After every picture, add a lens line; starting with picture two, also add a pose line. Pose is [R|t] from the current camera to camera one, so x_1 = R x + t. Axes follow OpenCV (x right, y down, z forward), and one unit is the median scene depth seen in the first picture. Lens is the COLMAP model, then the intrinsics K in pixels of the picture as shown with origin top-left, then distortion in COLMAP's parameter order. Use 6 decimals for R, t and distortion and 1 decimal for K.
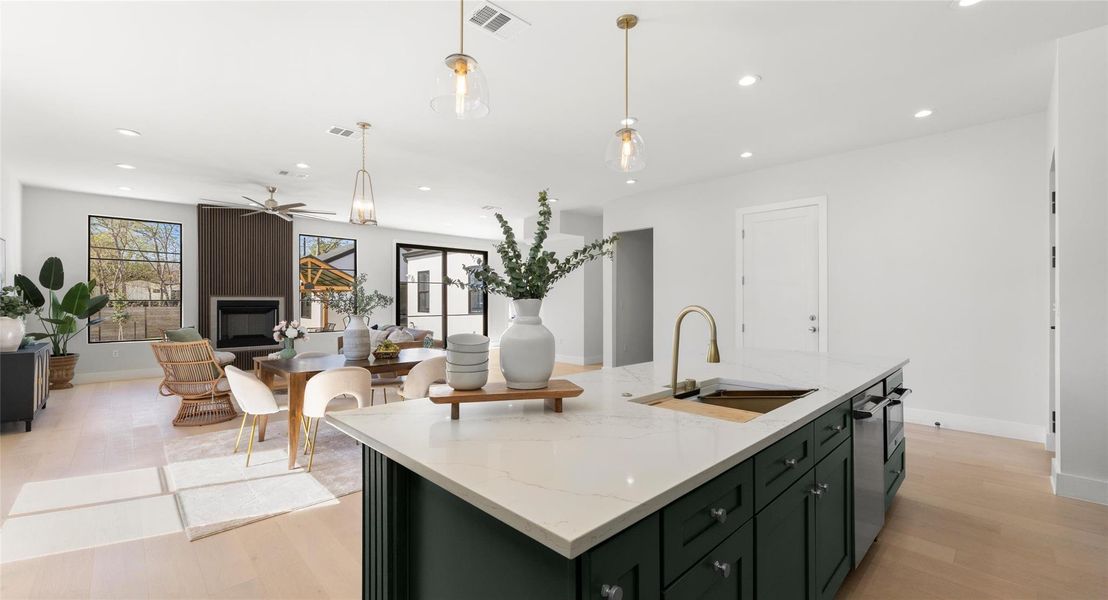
lens RADIAL K [[447.6, 0, 554.0], [0, 447.6, 300.0], [0, 0, 1]] dist [0.000838, 0.000051]
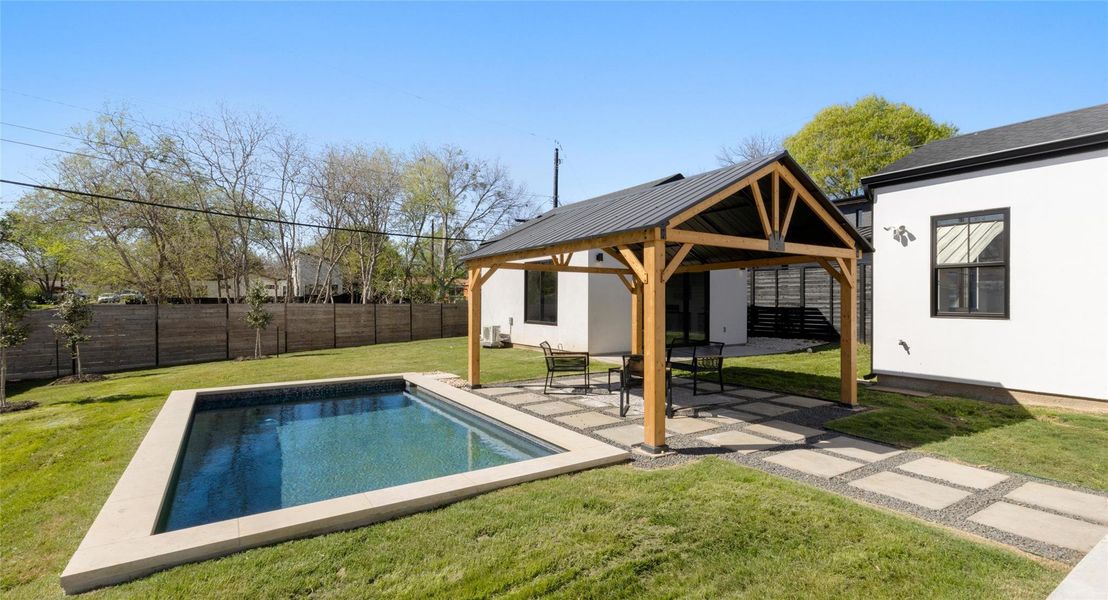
lens RADIAL K [[501.0, 0, 554.0], [0, 501.0, 300.0], [0, 0, 1]] dist [0.000876, -0.000041]
pose [[0.983295, 0.004614, -0.181962, -1.181287], [-0.005142, 0.999984, -0.002431, 0.031020], [0.181948, 0.003326, 0.983303, 1.055688]]
